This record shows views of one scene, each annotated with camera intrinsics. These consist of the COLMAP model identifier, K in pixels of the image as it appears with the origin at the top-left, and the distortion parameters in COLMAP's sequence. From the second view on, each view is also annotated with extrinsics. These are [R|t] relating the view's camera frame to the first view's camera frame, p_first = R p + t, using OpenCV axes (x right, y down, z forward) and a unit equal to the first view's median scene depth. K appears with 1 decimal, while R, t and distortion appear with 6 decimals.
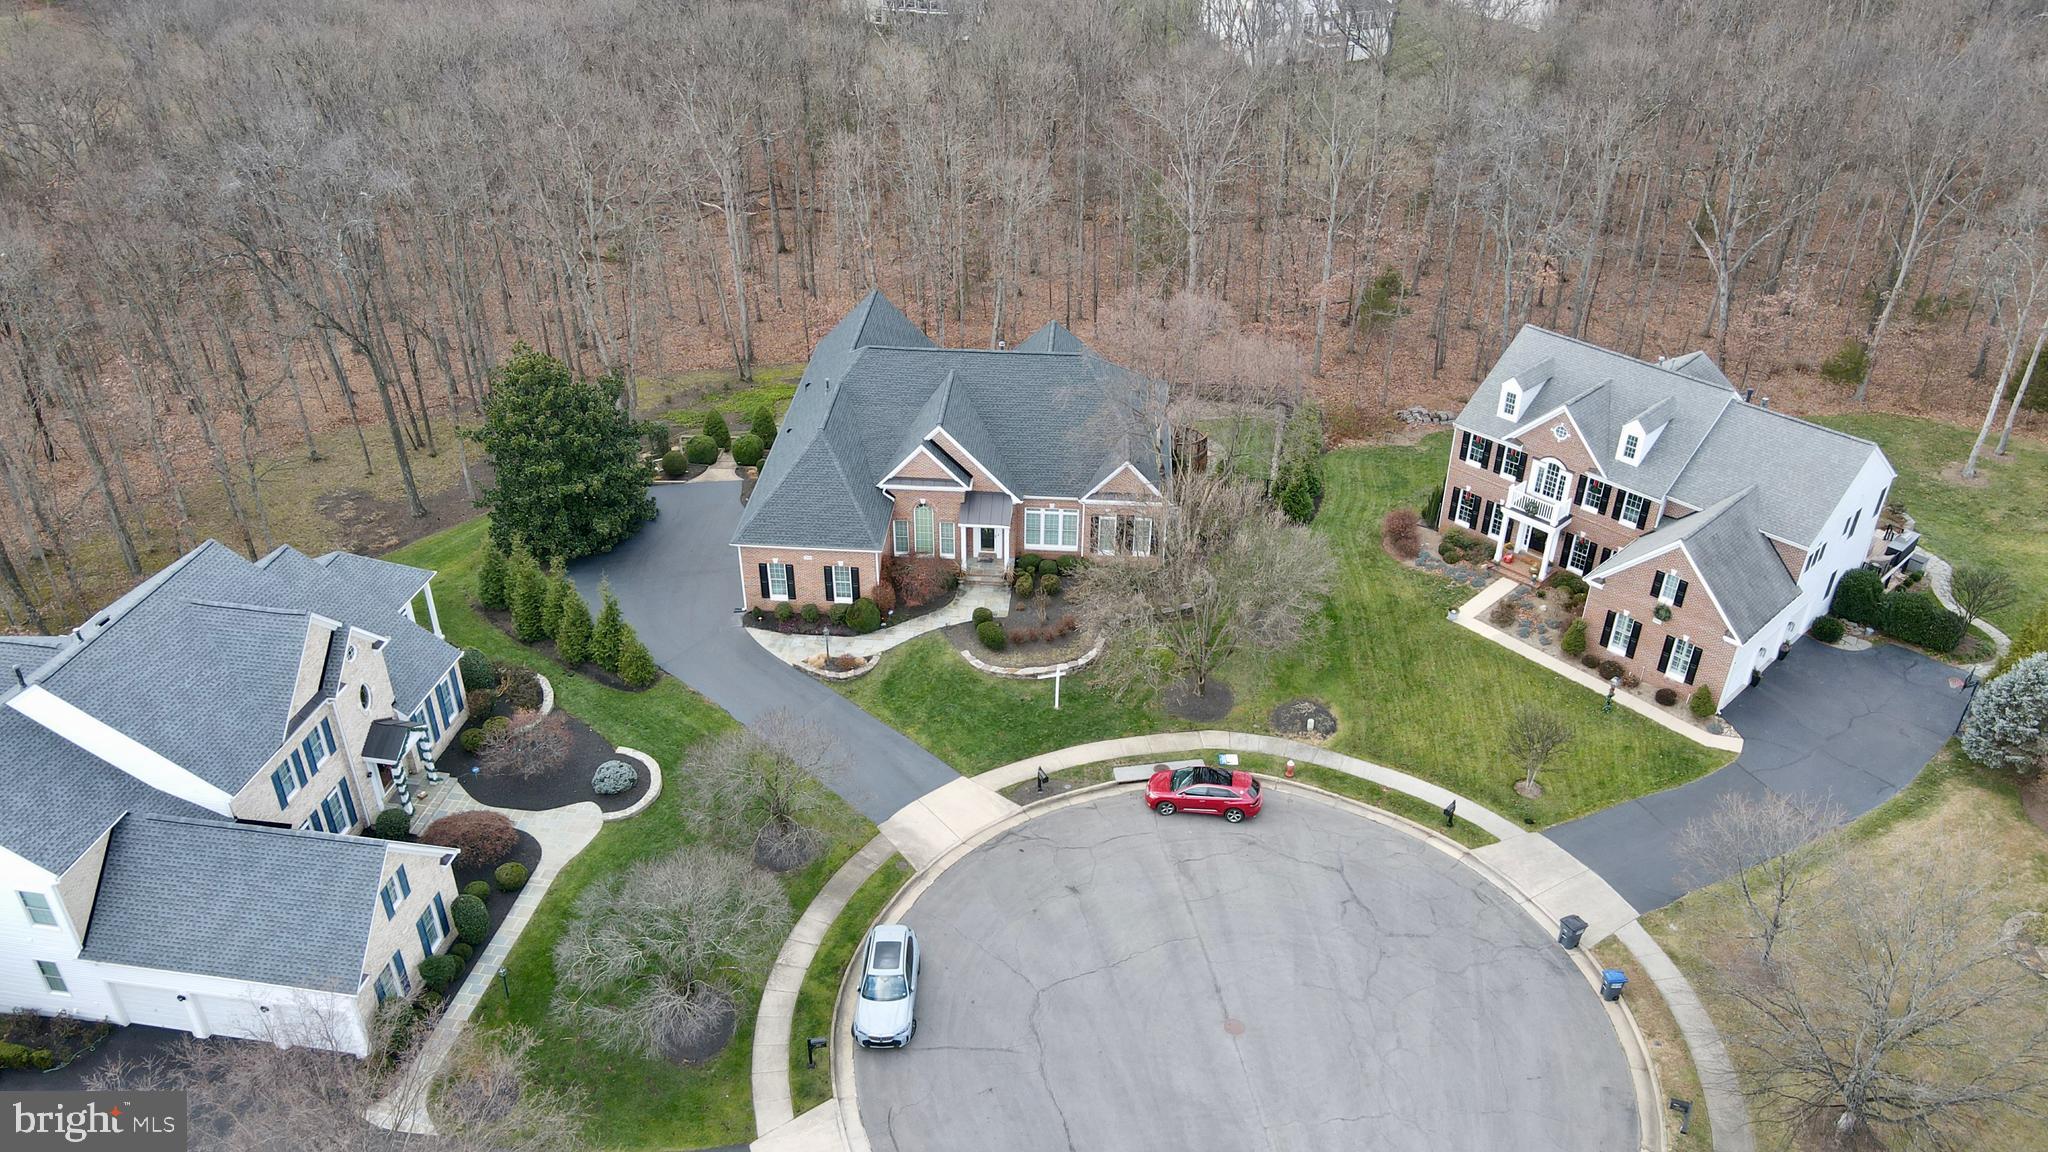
lens RADIAL K [[1491.9, 0, 1014.1], [0, 1491.9, 593.3], [0, 0, 1]] dist [0.003730, 0.034385]
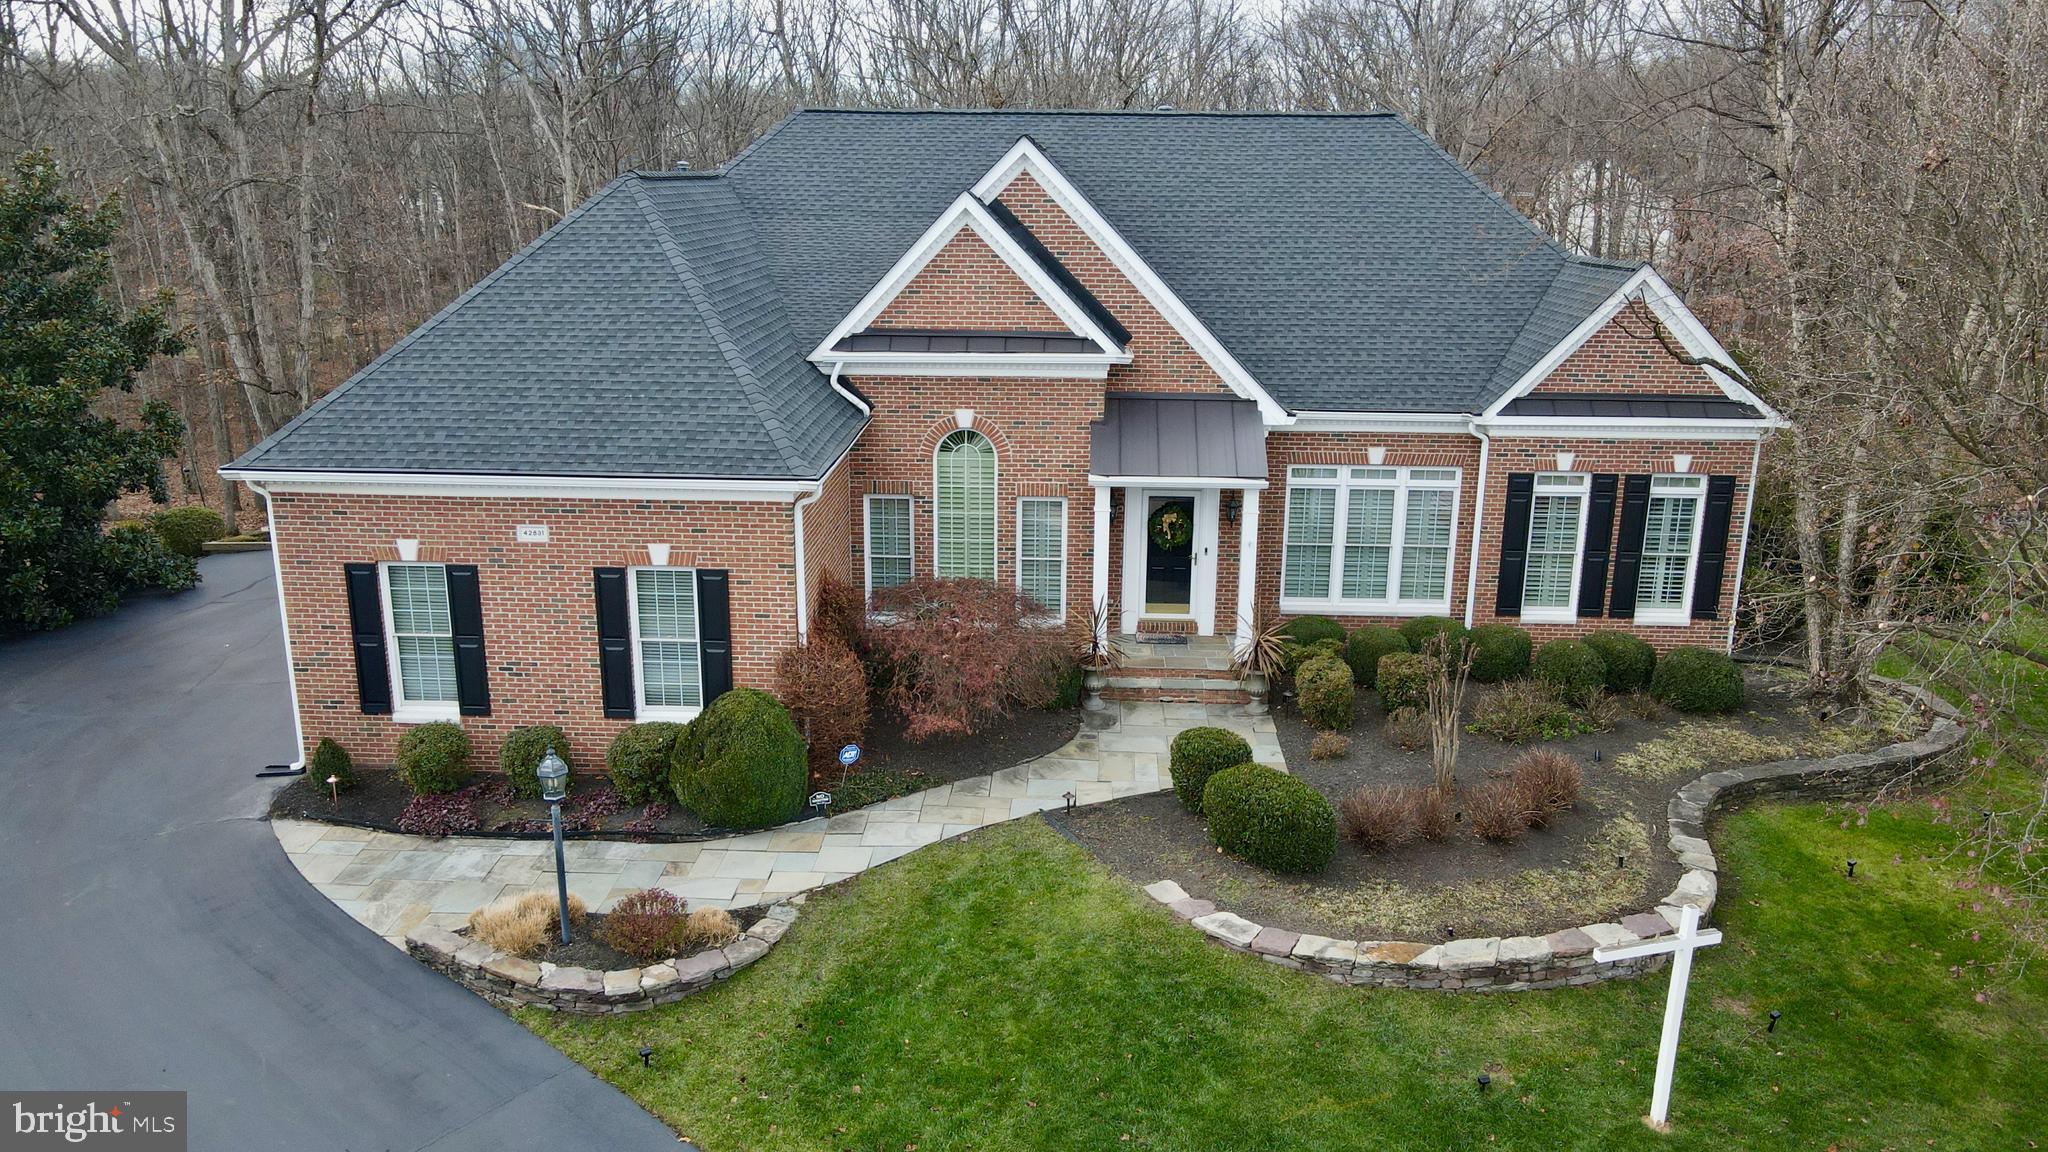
lens RADIAL K [[1491.9, 0, 1018.7], [0, 1491.9, 597.6], [0, 0, 1]] dist [0.003730, 0.034385]
pose [[0.999666, -0.006351, 0.025037, -0.062452], [0.013525, 0.954501, -0.297901, 0.067194], [-0.022006, 0.298140, 0.954268, 0.778342]]
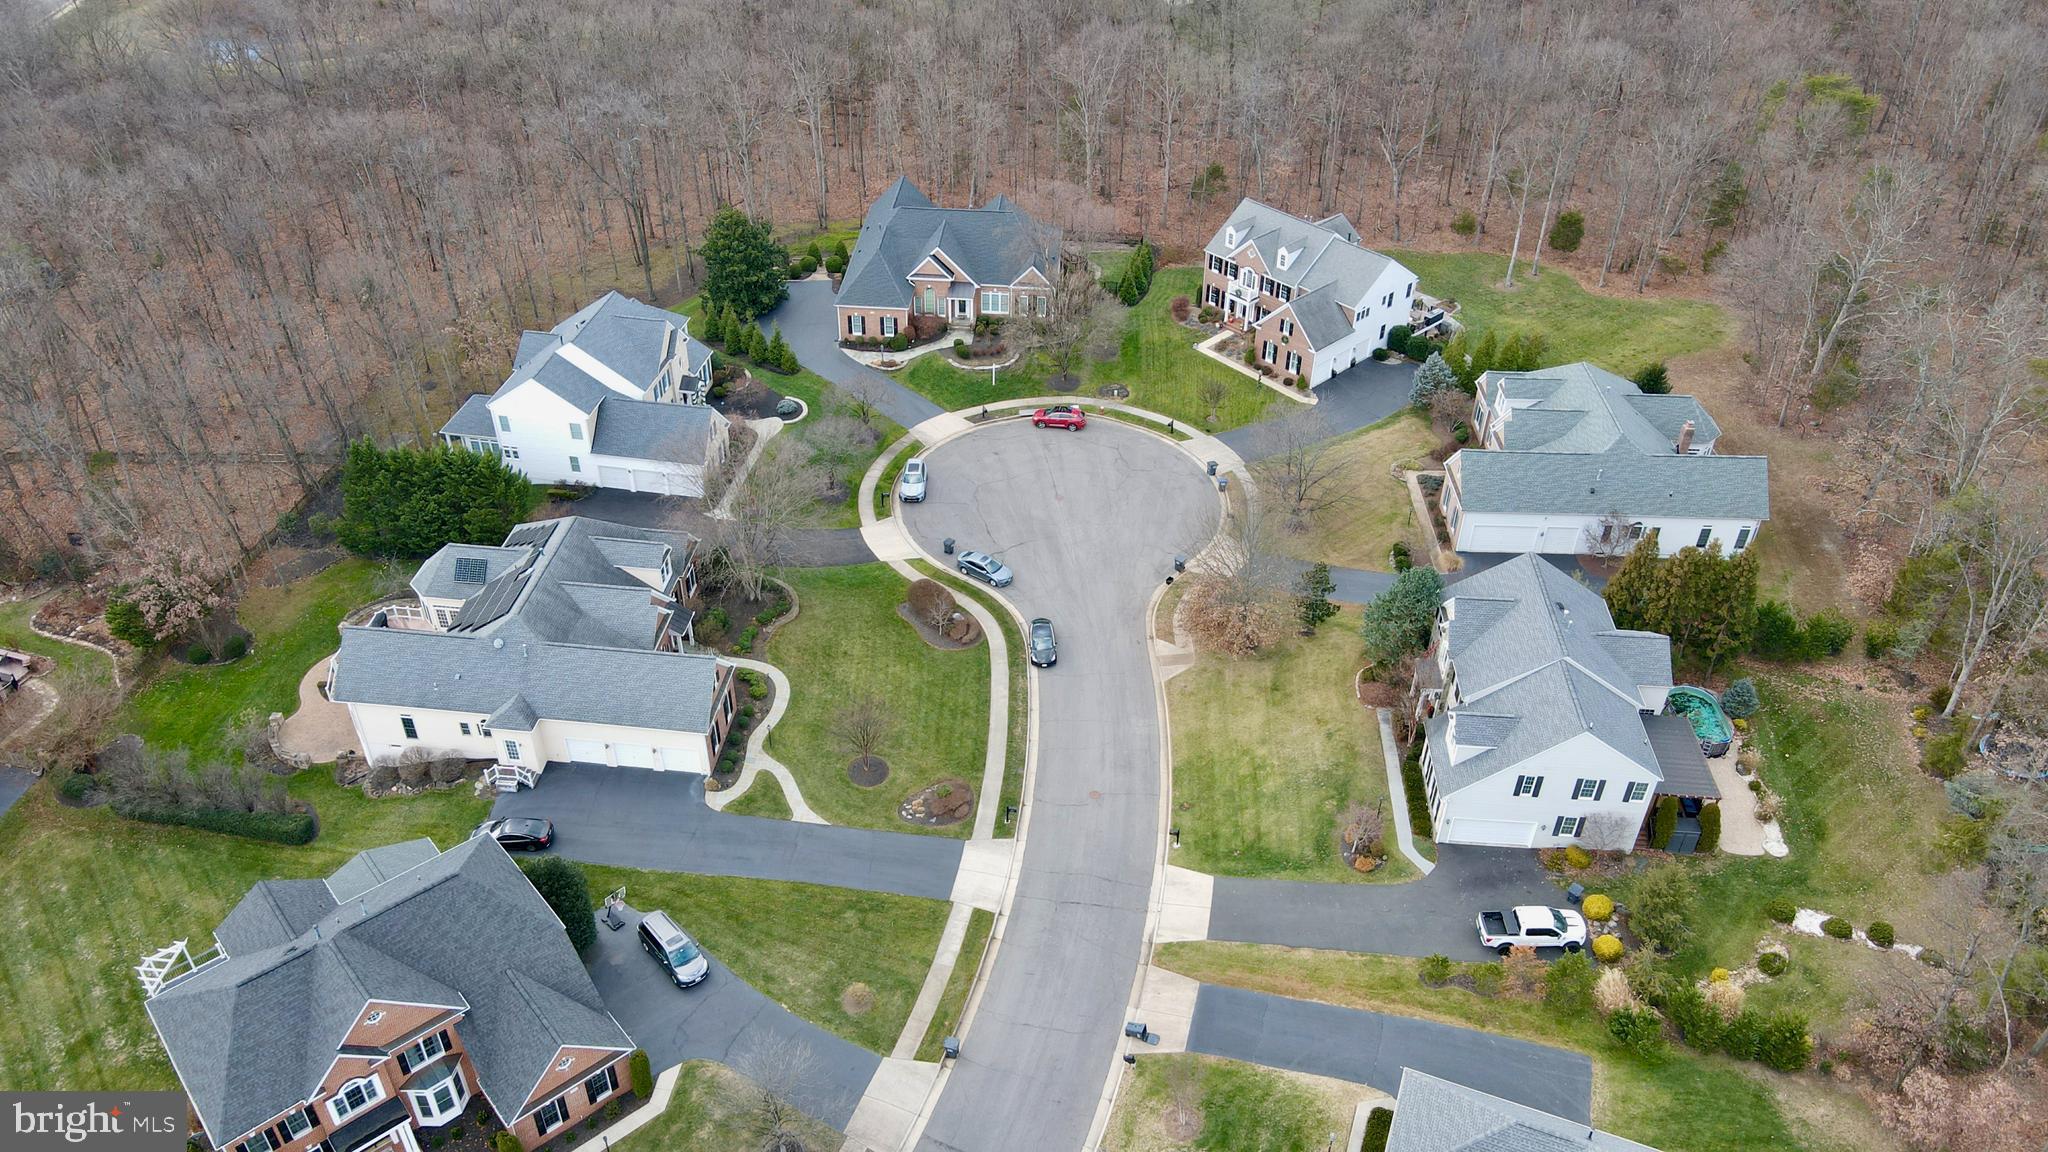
lens RADIAL K [[1491.9, 0, 1015.0], [0, 1491.9, 582.8], [0, 0, 1]] dist [0.003730, 0.034385]
pose [[0.999959, 0.008624, -0.002732, 0.065309], [-0.008387, 0.996983, 0.077162, 0.188474], [0.003389, -0.077136, 0.997015, -1.069443]]
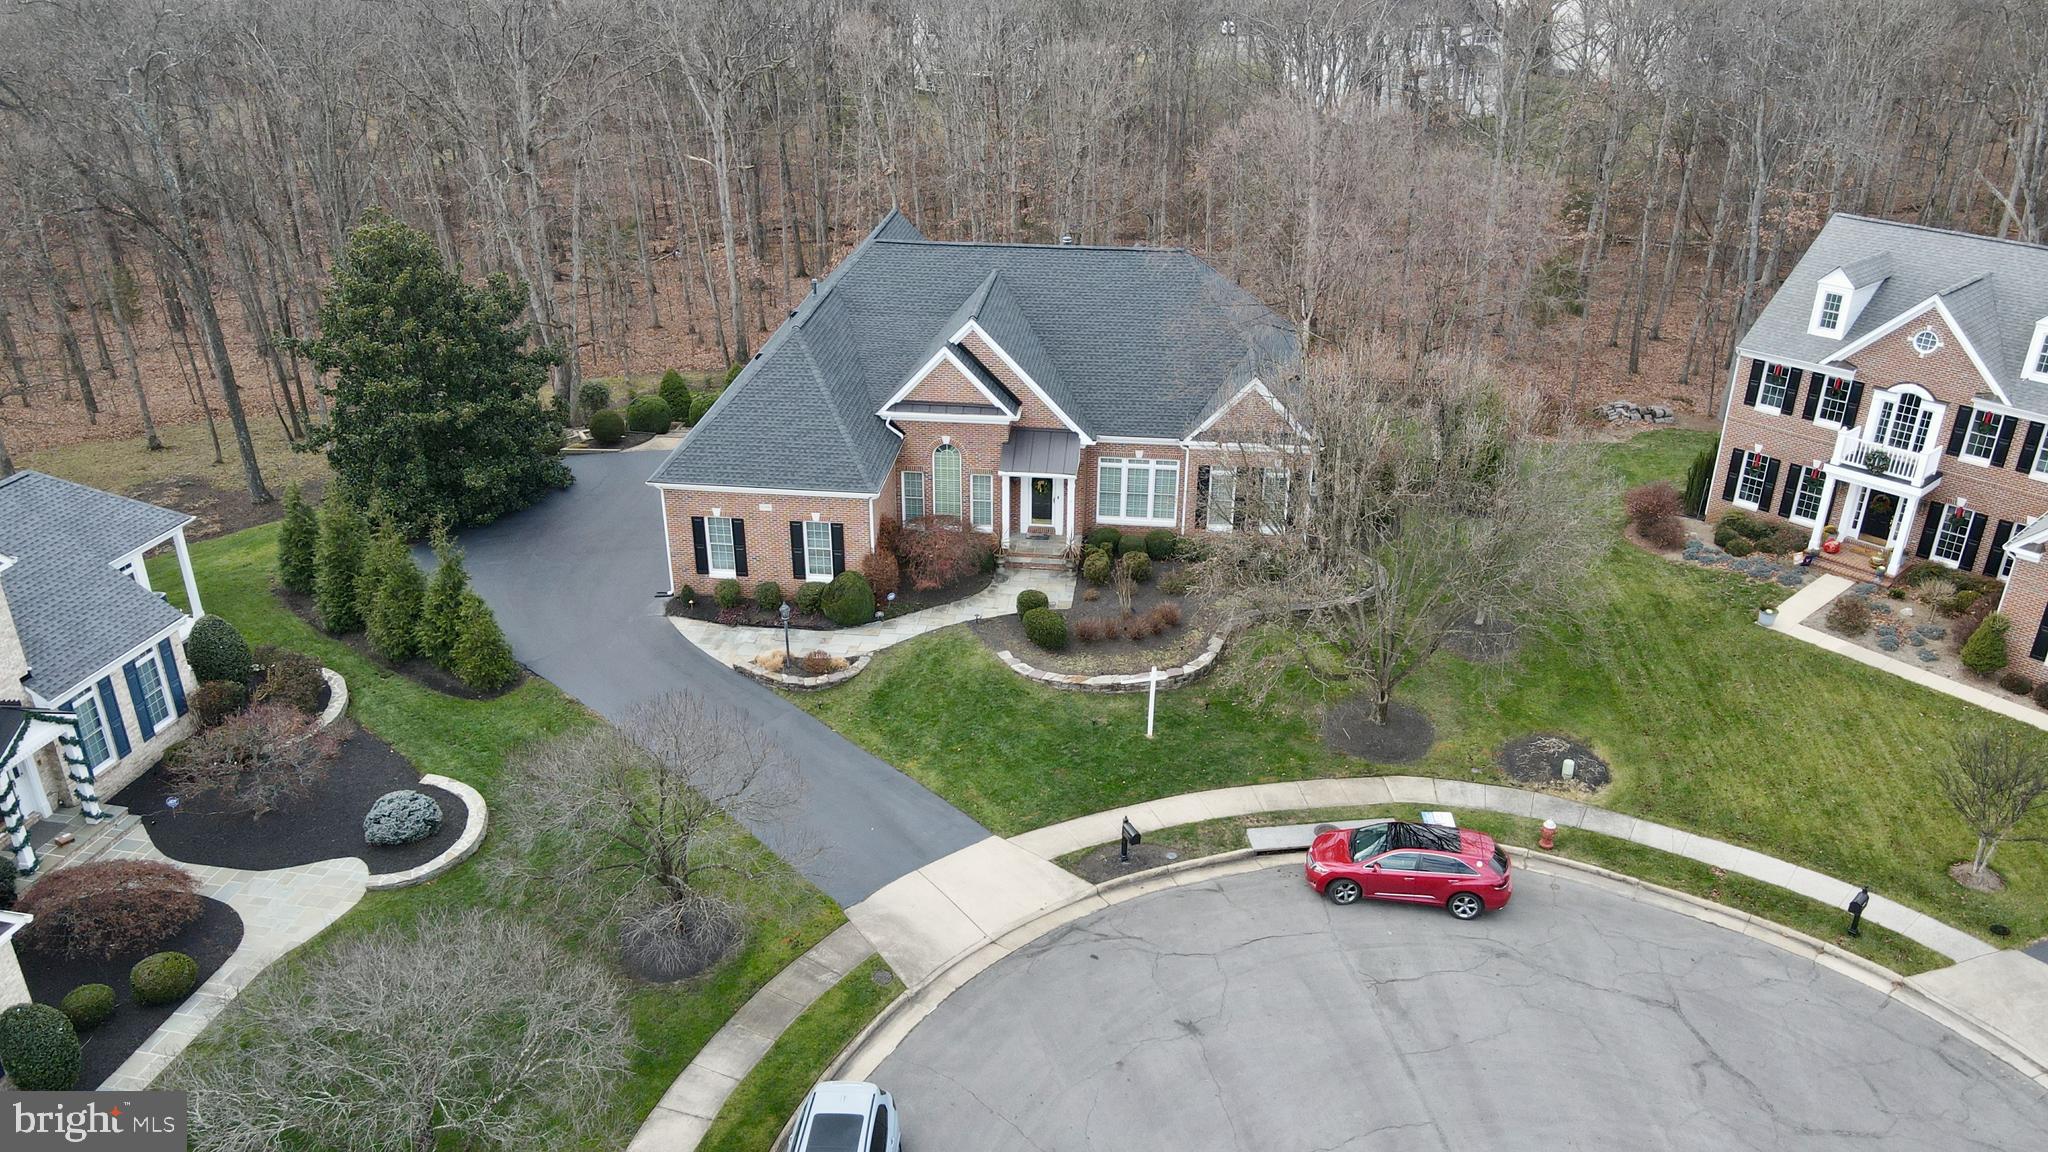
lens RADIAL K [[1491.9, 0, 1018.6], [0, 1491.9, 592.7], [0, 0, 1]] dist [0.003730, 0.034385]
pose [[0.999382, 0.014707, -0.031911, -0.006934], [-0.018421, 0.992673, -0.119421, 0.091675], [0.029921, 0.119935, 0.992331, 0.373413]]
